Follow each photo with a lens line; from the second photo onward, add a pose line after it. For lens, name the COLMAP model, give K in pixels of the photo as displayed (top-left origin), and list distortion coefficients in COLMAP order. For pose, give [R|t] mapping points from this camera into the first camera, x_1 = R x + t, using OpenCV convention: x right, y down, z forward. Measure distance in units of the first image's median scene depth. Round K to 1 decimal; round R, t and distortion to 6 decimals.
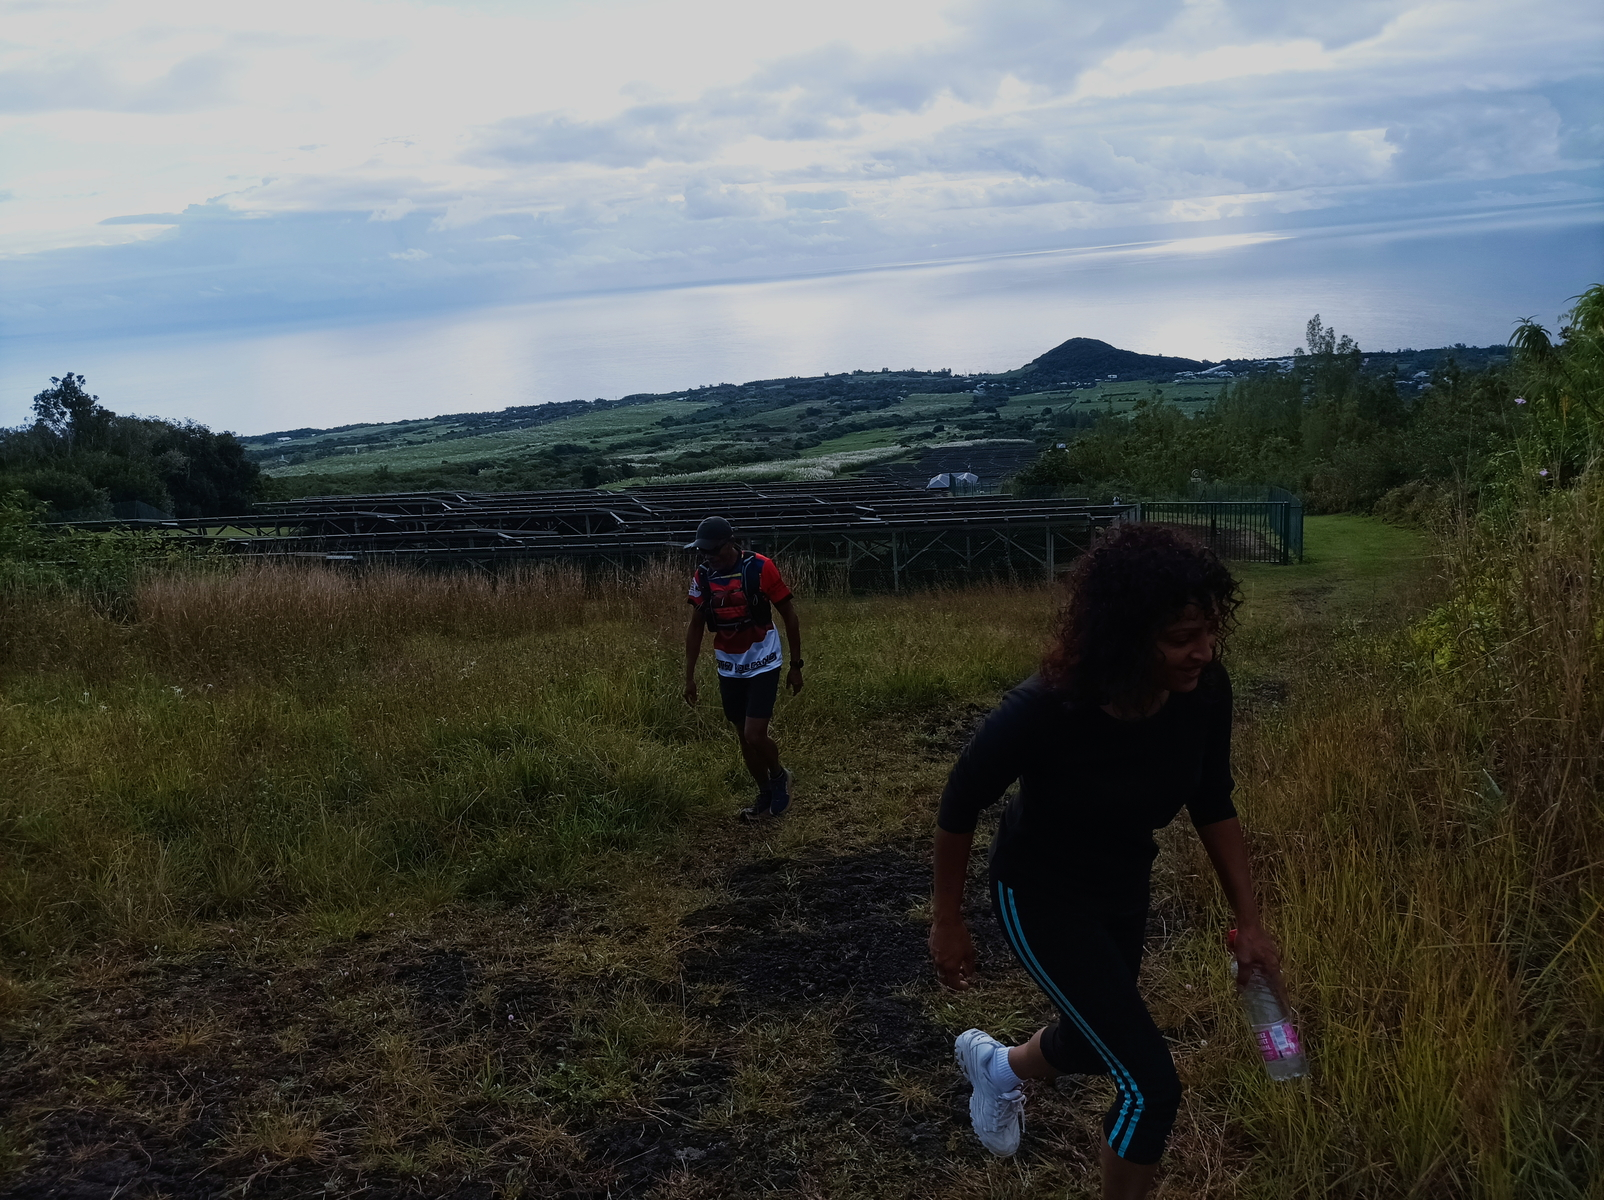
lens RADIAL K [[1184.6, 0, 806.6], [0, 1184.6, 609.7], [0, 0, 1]] dist [0.033469, -0.029670]
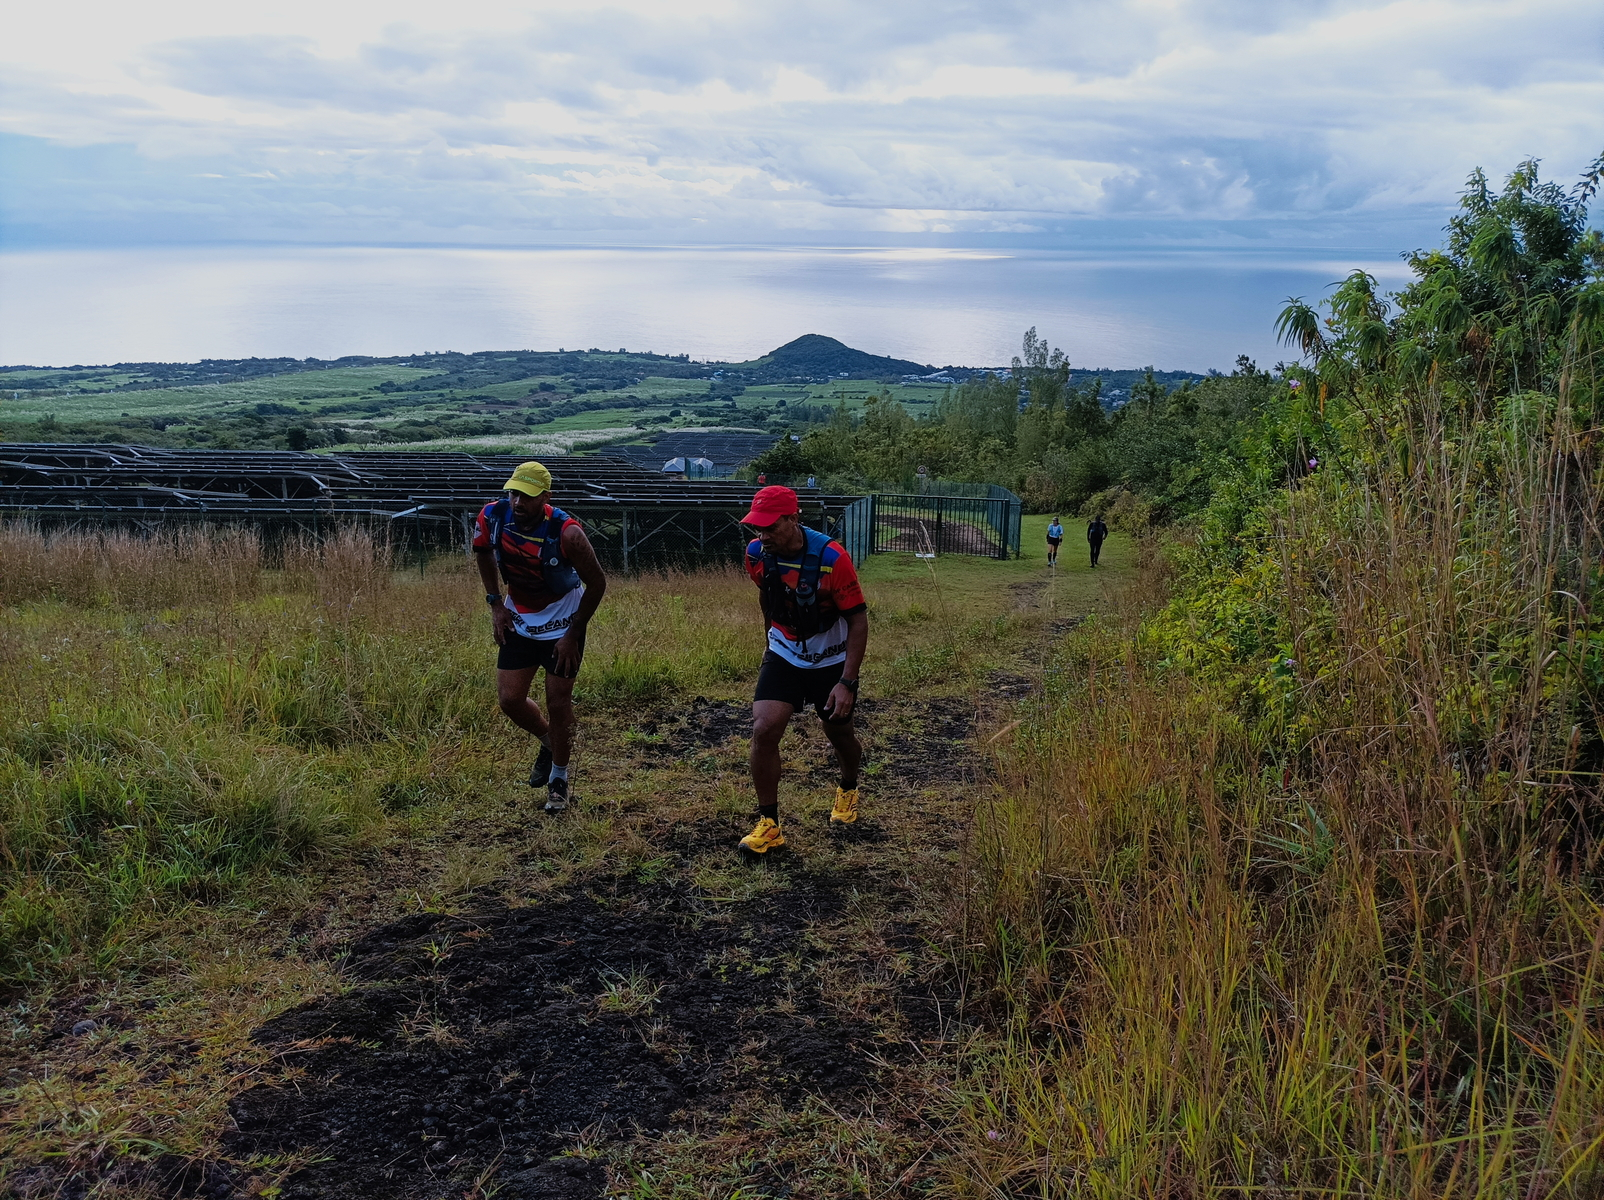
lens RADIAL K [[1183.9, 0, 803.9], [0, 1183.9, 602.0], [0, 0, 1]] dist [0.030434, -0.019984]
pose [[0.974610, 0.028594, 0.222074, 0.030662], [-0.029983, 0.999546, 0.002884, 0.005169], [-0.221891, -0.009469, 0.975026, 0.208925]]
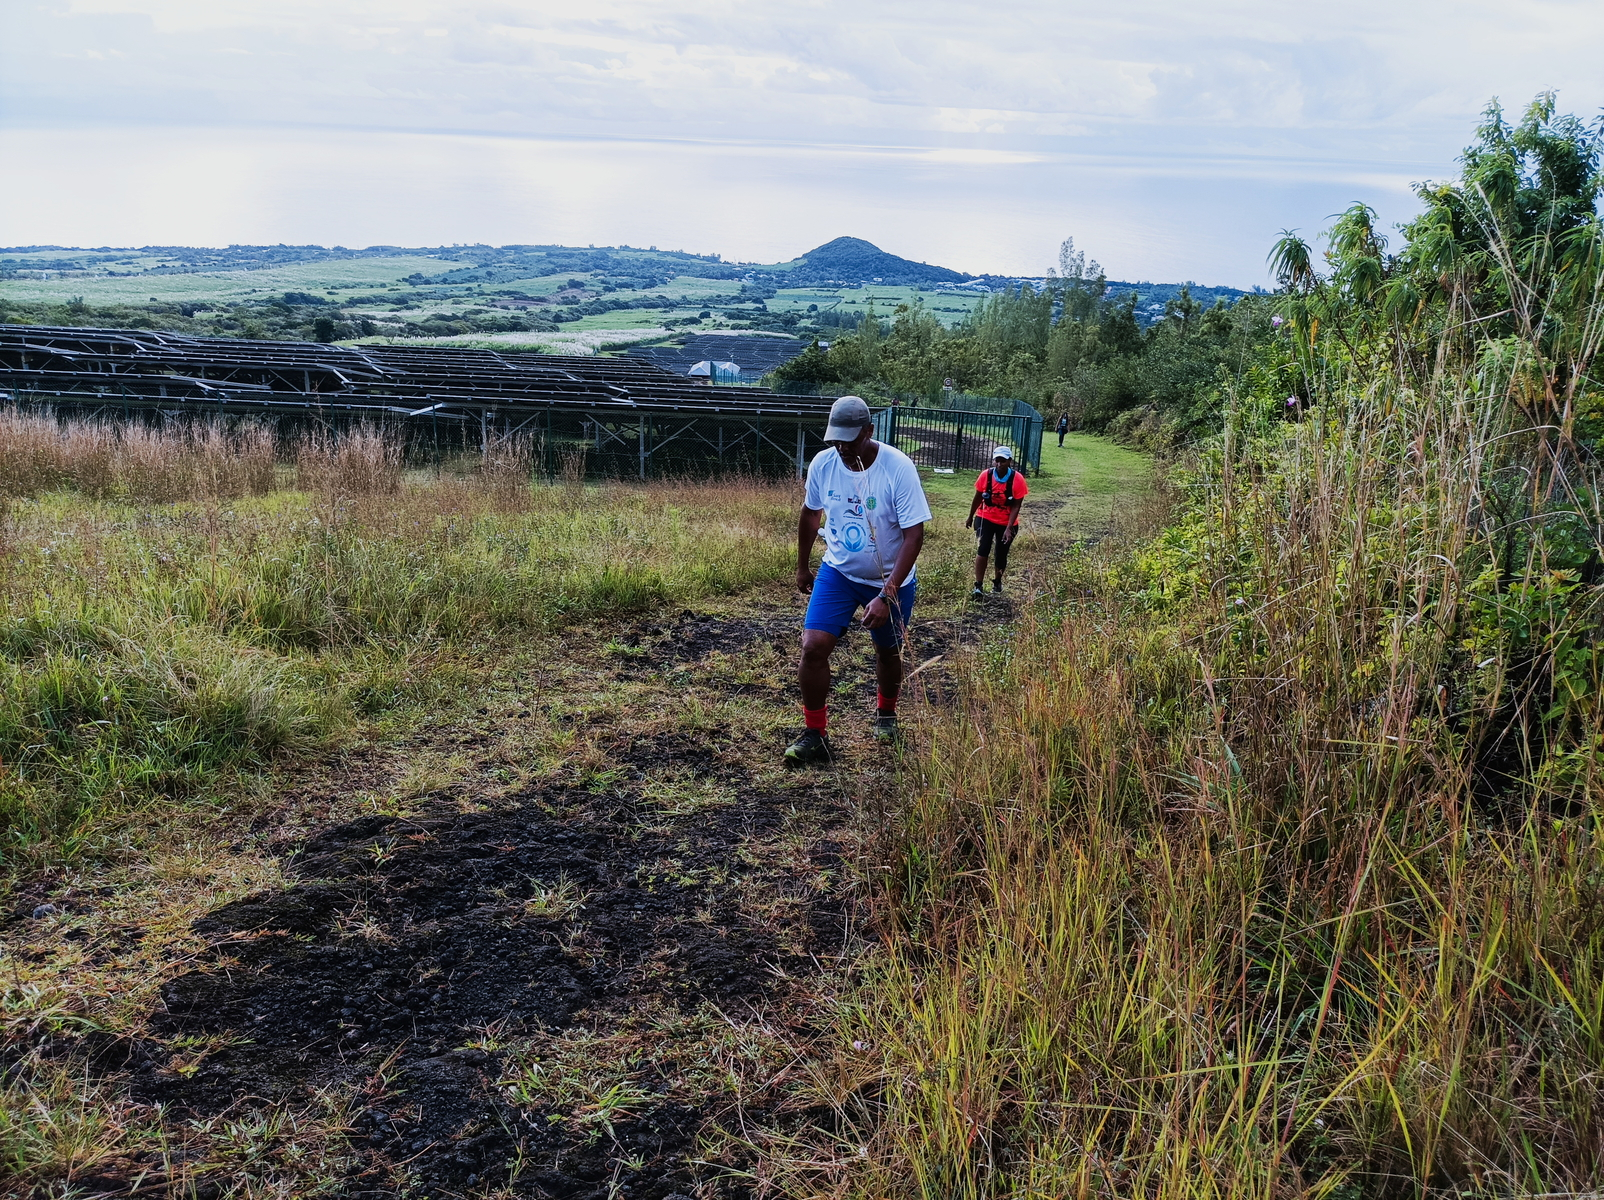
lens RADIAL K [[1184.6, 0, 806.1], [0, 1184.6, 603.7], [0, 0, 1]] dist [0.021954, -0.008380]
pose [[0.977264, 0.044790, 0.207242, 0.073406], [-0.062907, 0.994672, 0.081674, -0.009091], [-0.202480, -0.092854, 0.974874, 0.183484]]
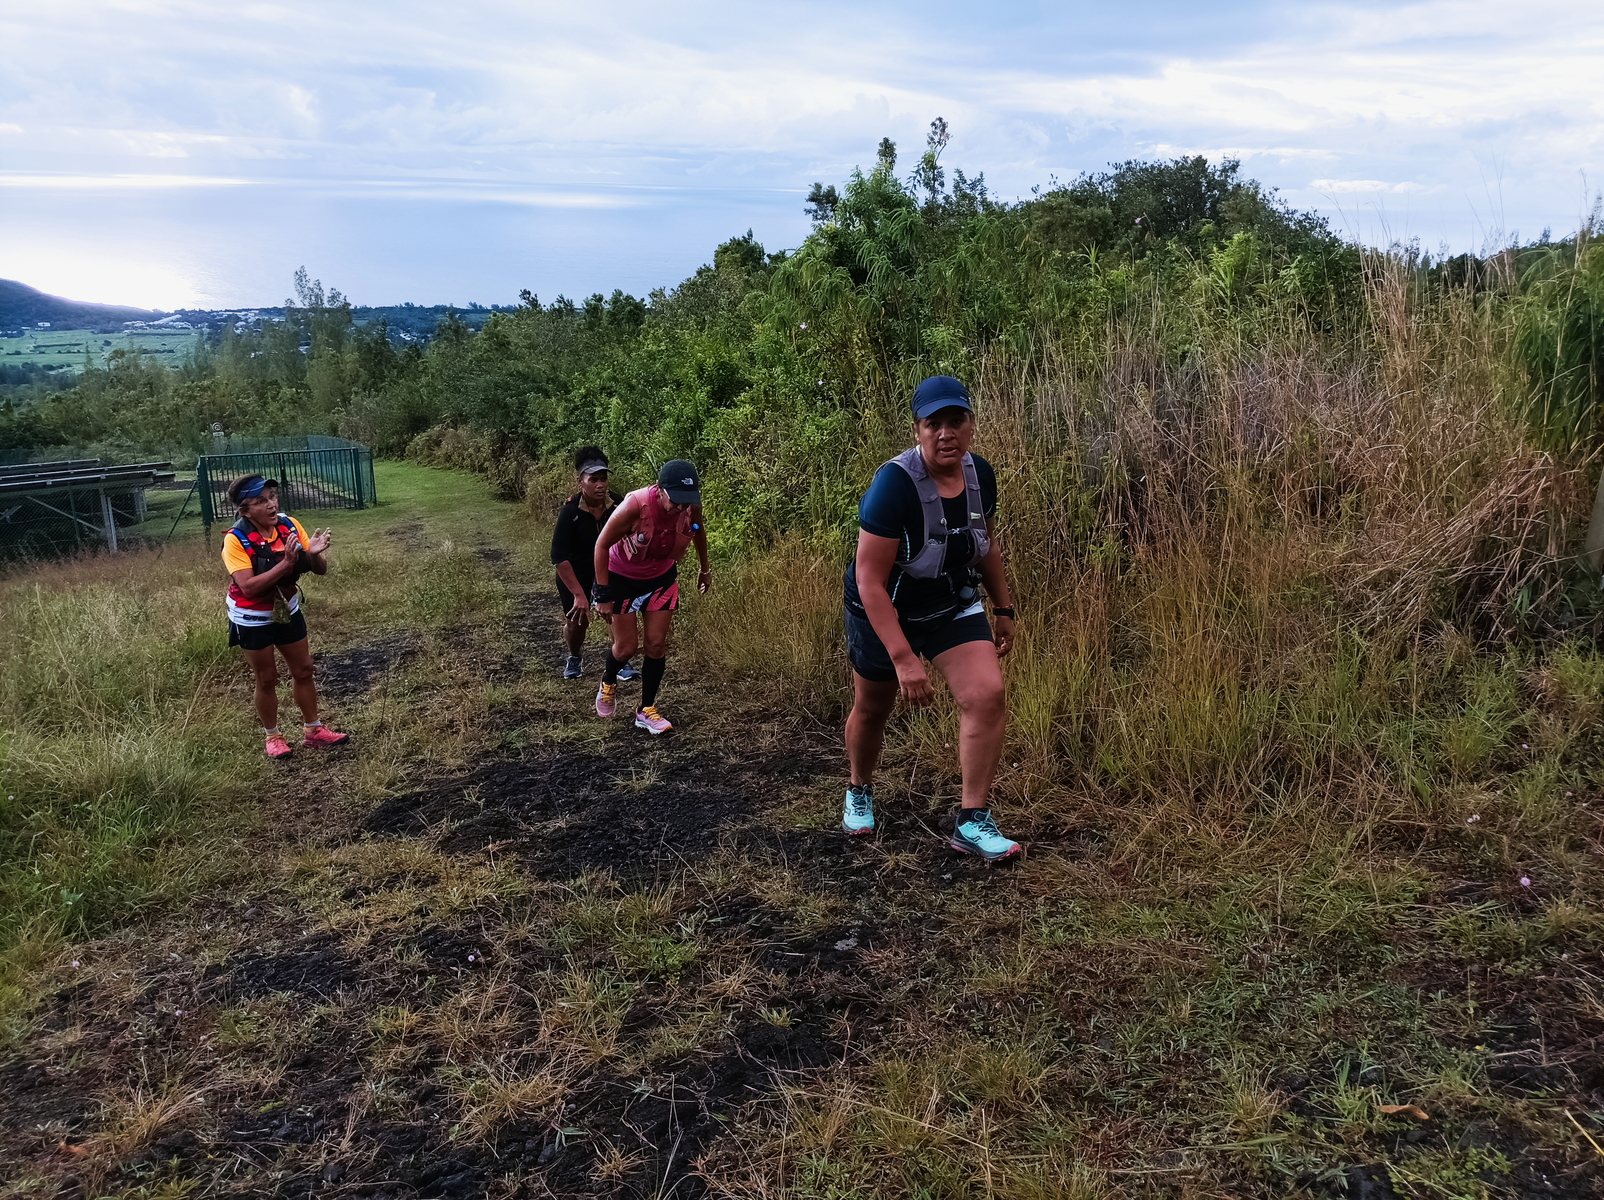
lens RADIAL K [[1187.2, 0, 802.6], [0, 1187.2, 594.8], [0, 0, 1]] dist [0.024092, -0.011623]
pose [[0.694047, -0.139201, 0.706344, -0.411529], [0.121592, 0.989699, 0.075568, 0.020072], [-0.709587, 0.033438, 0.703824, 0.107935]]
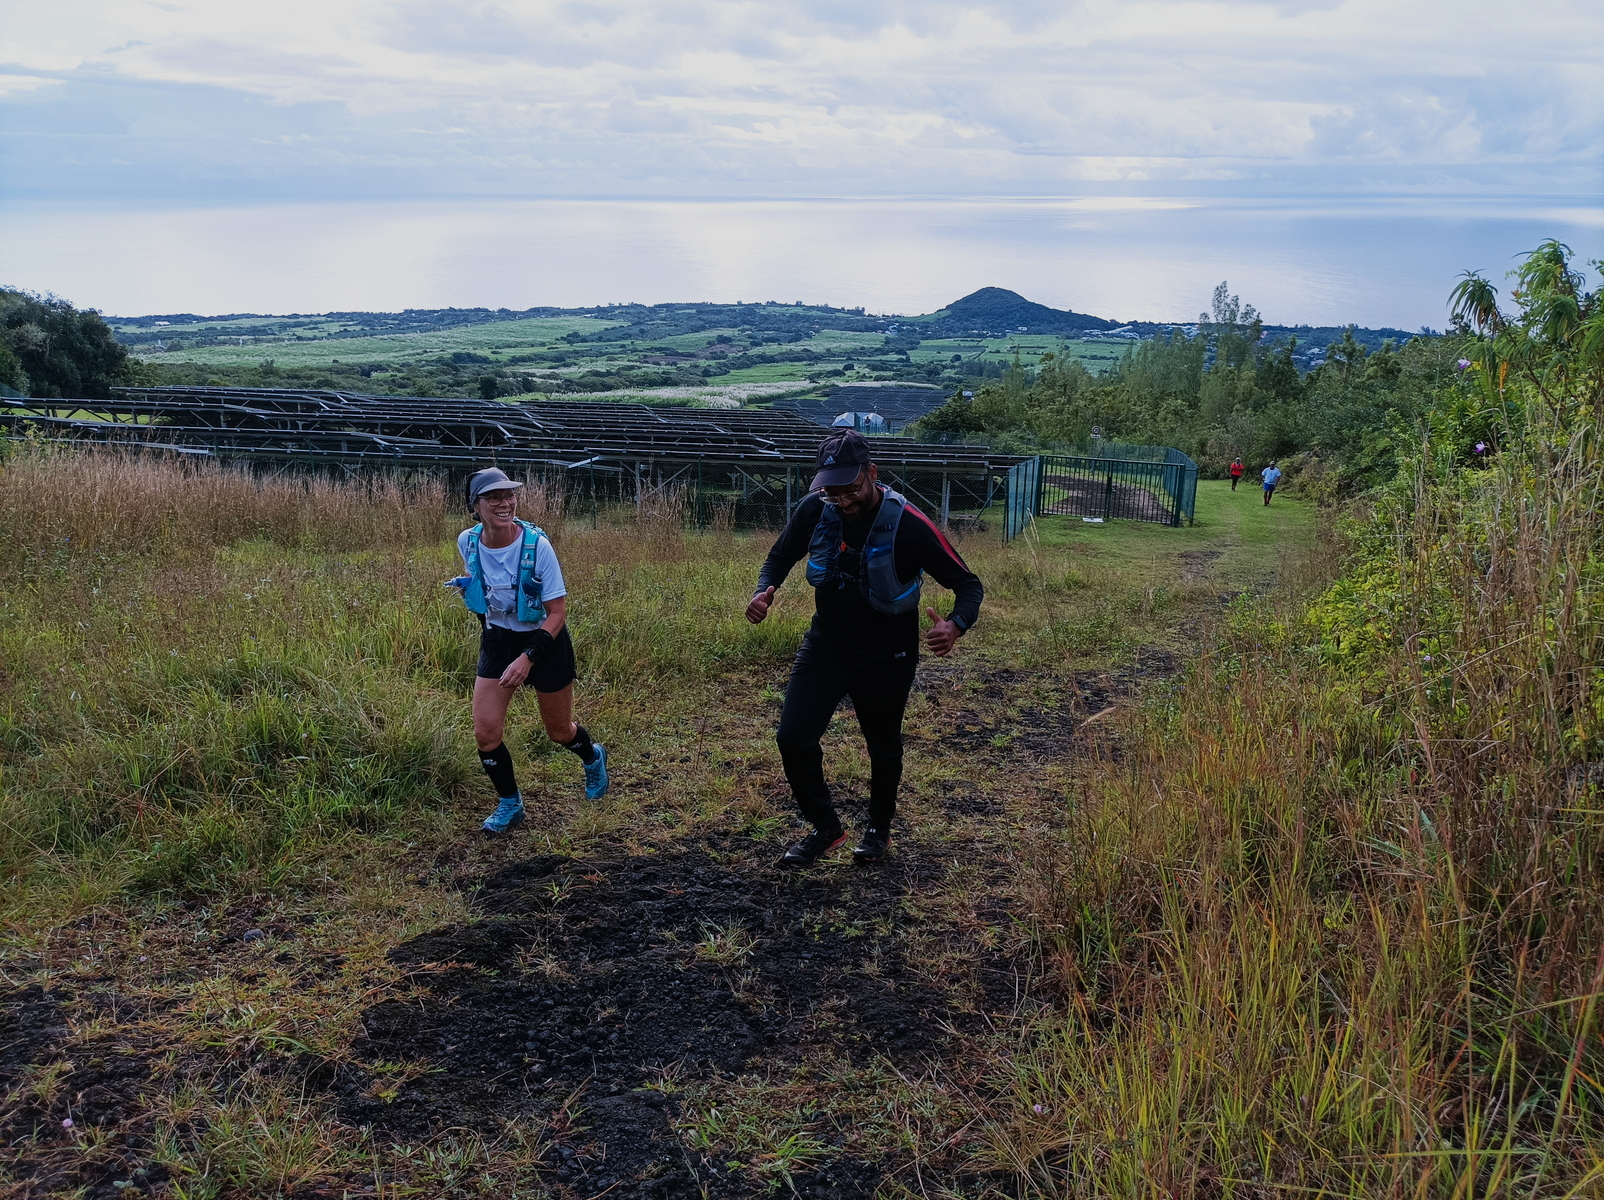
lens RADIAL K [[1183.7, 0, 805.2], [0, 1183.7, 604.4], [0, 0, 1]] dist [0.034270, -0.028535]
pose [[0.994327, 0.060800, 0.087281, 0.057968], [-0.065227, 0.996676, 0.048800, -0.009259], [-0.084024, -0.054216, 0.994988, 0.181740]]
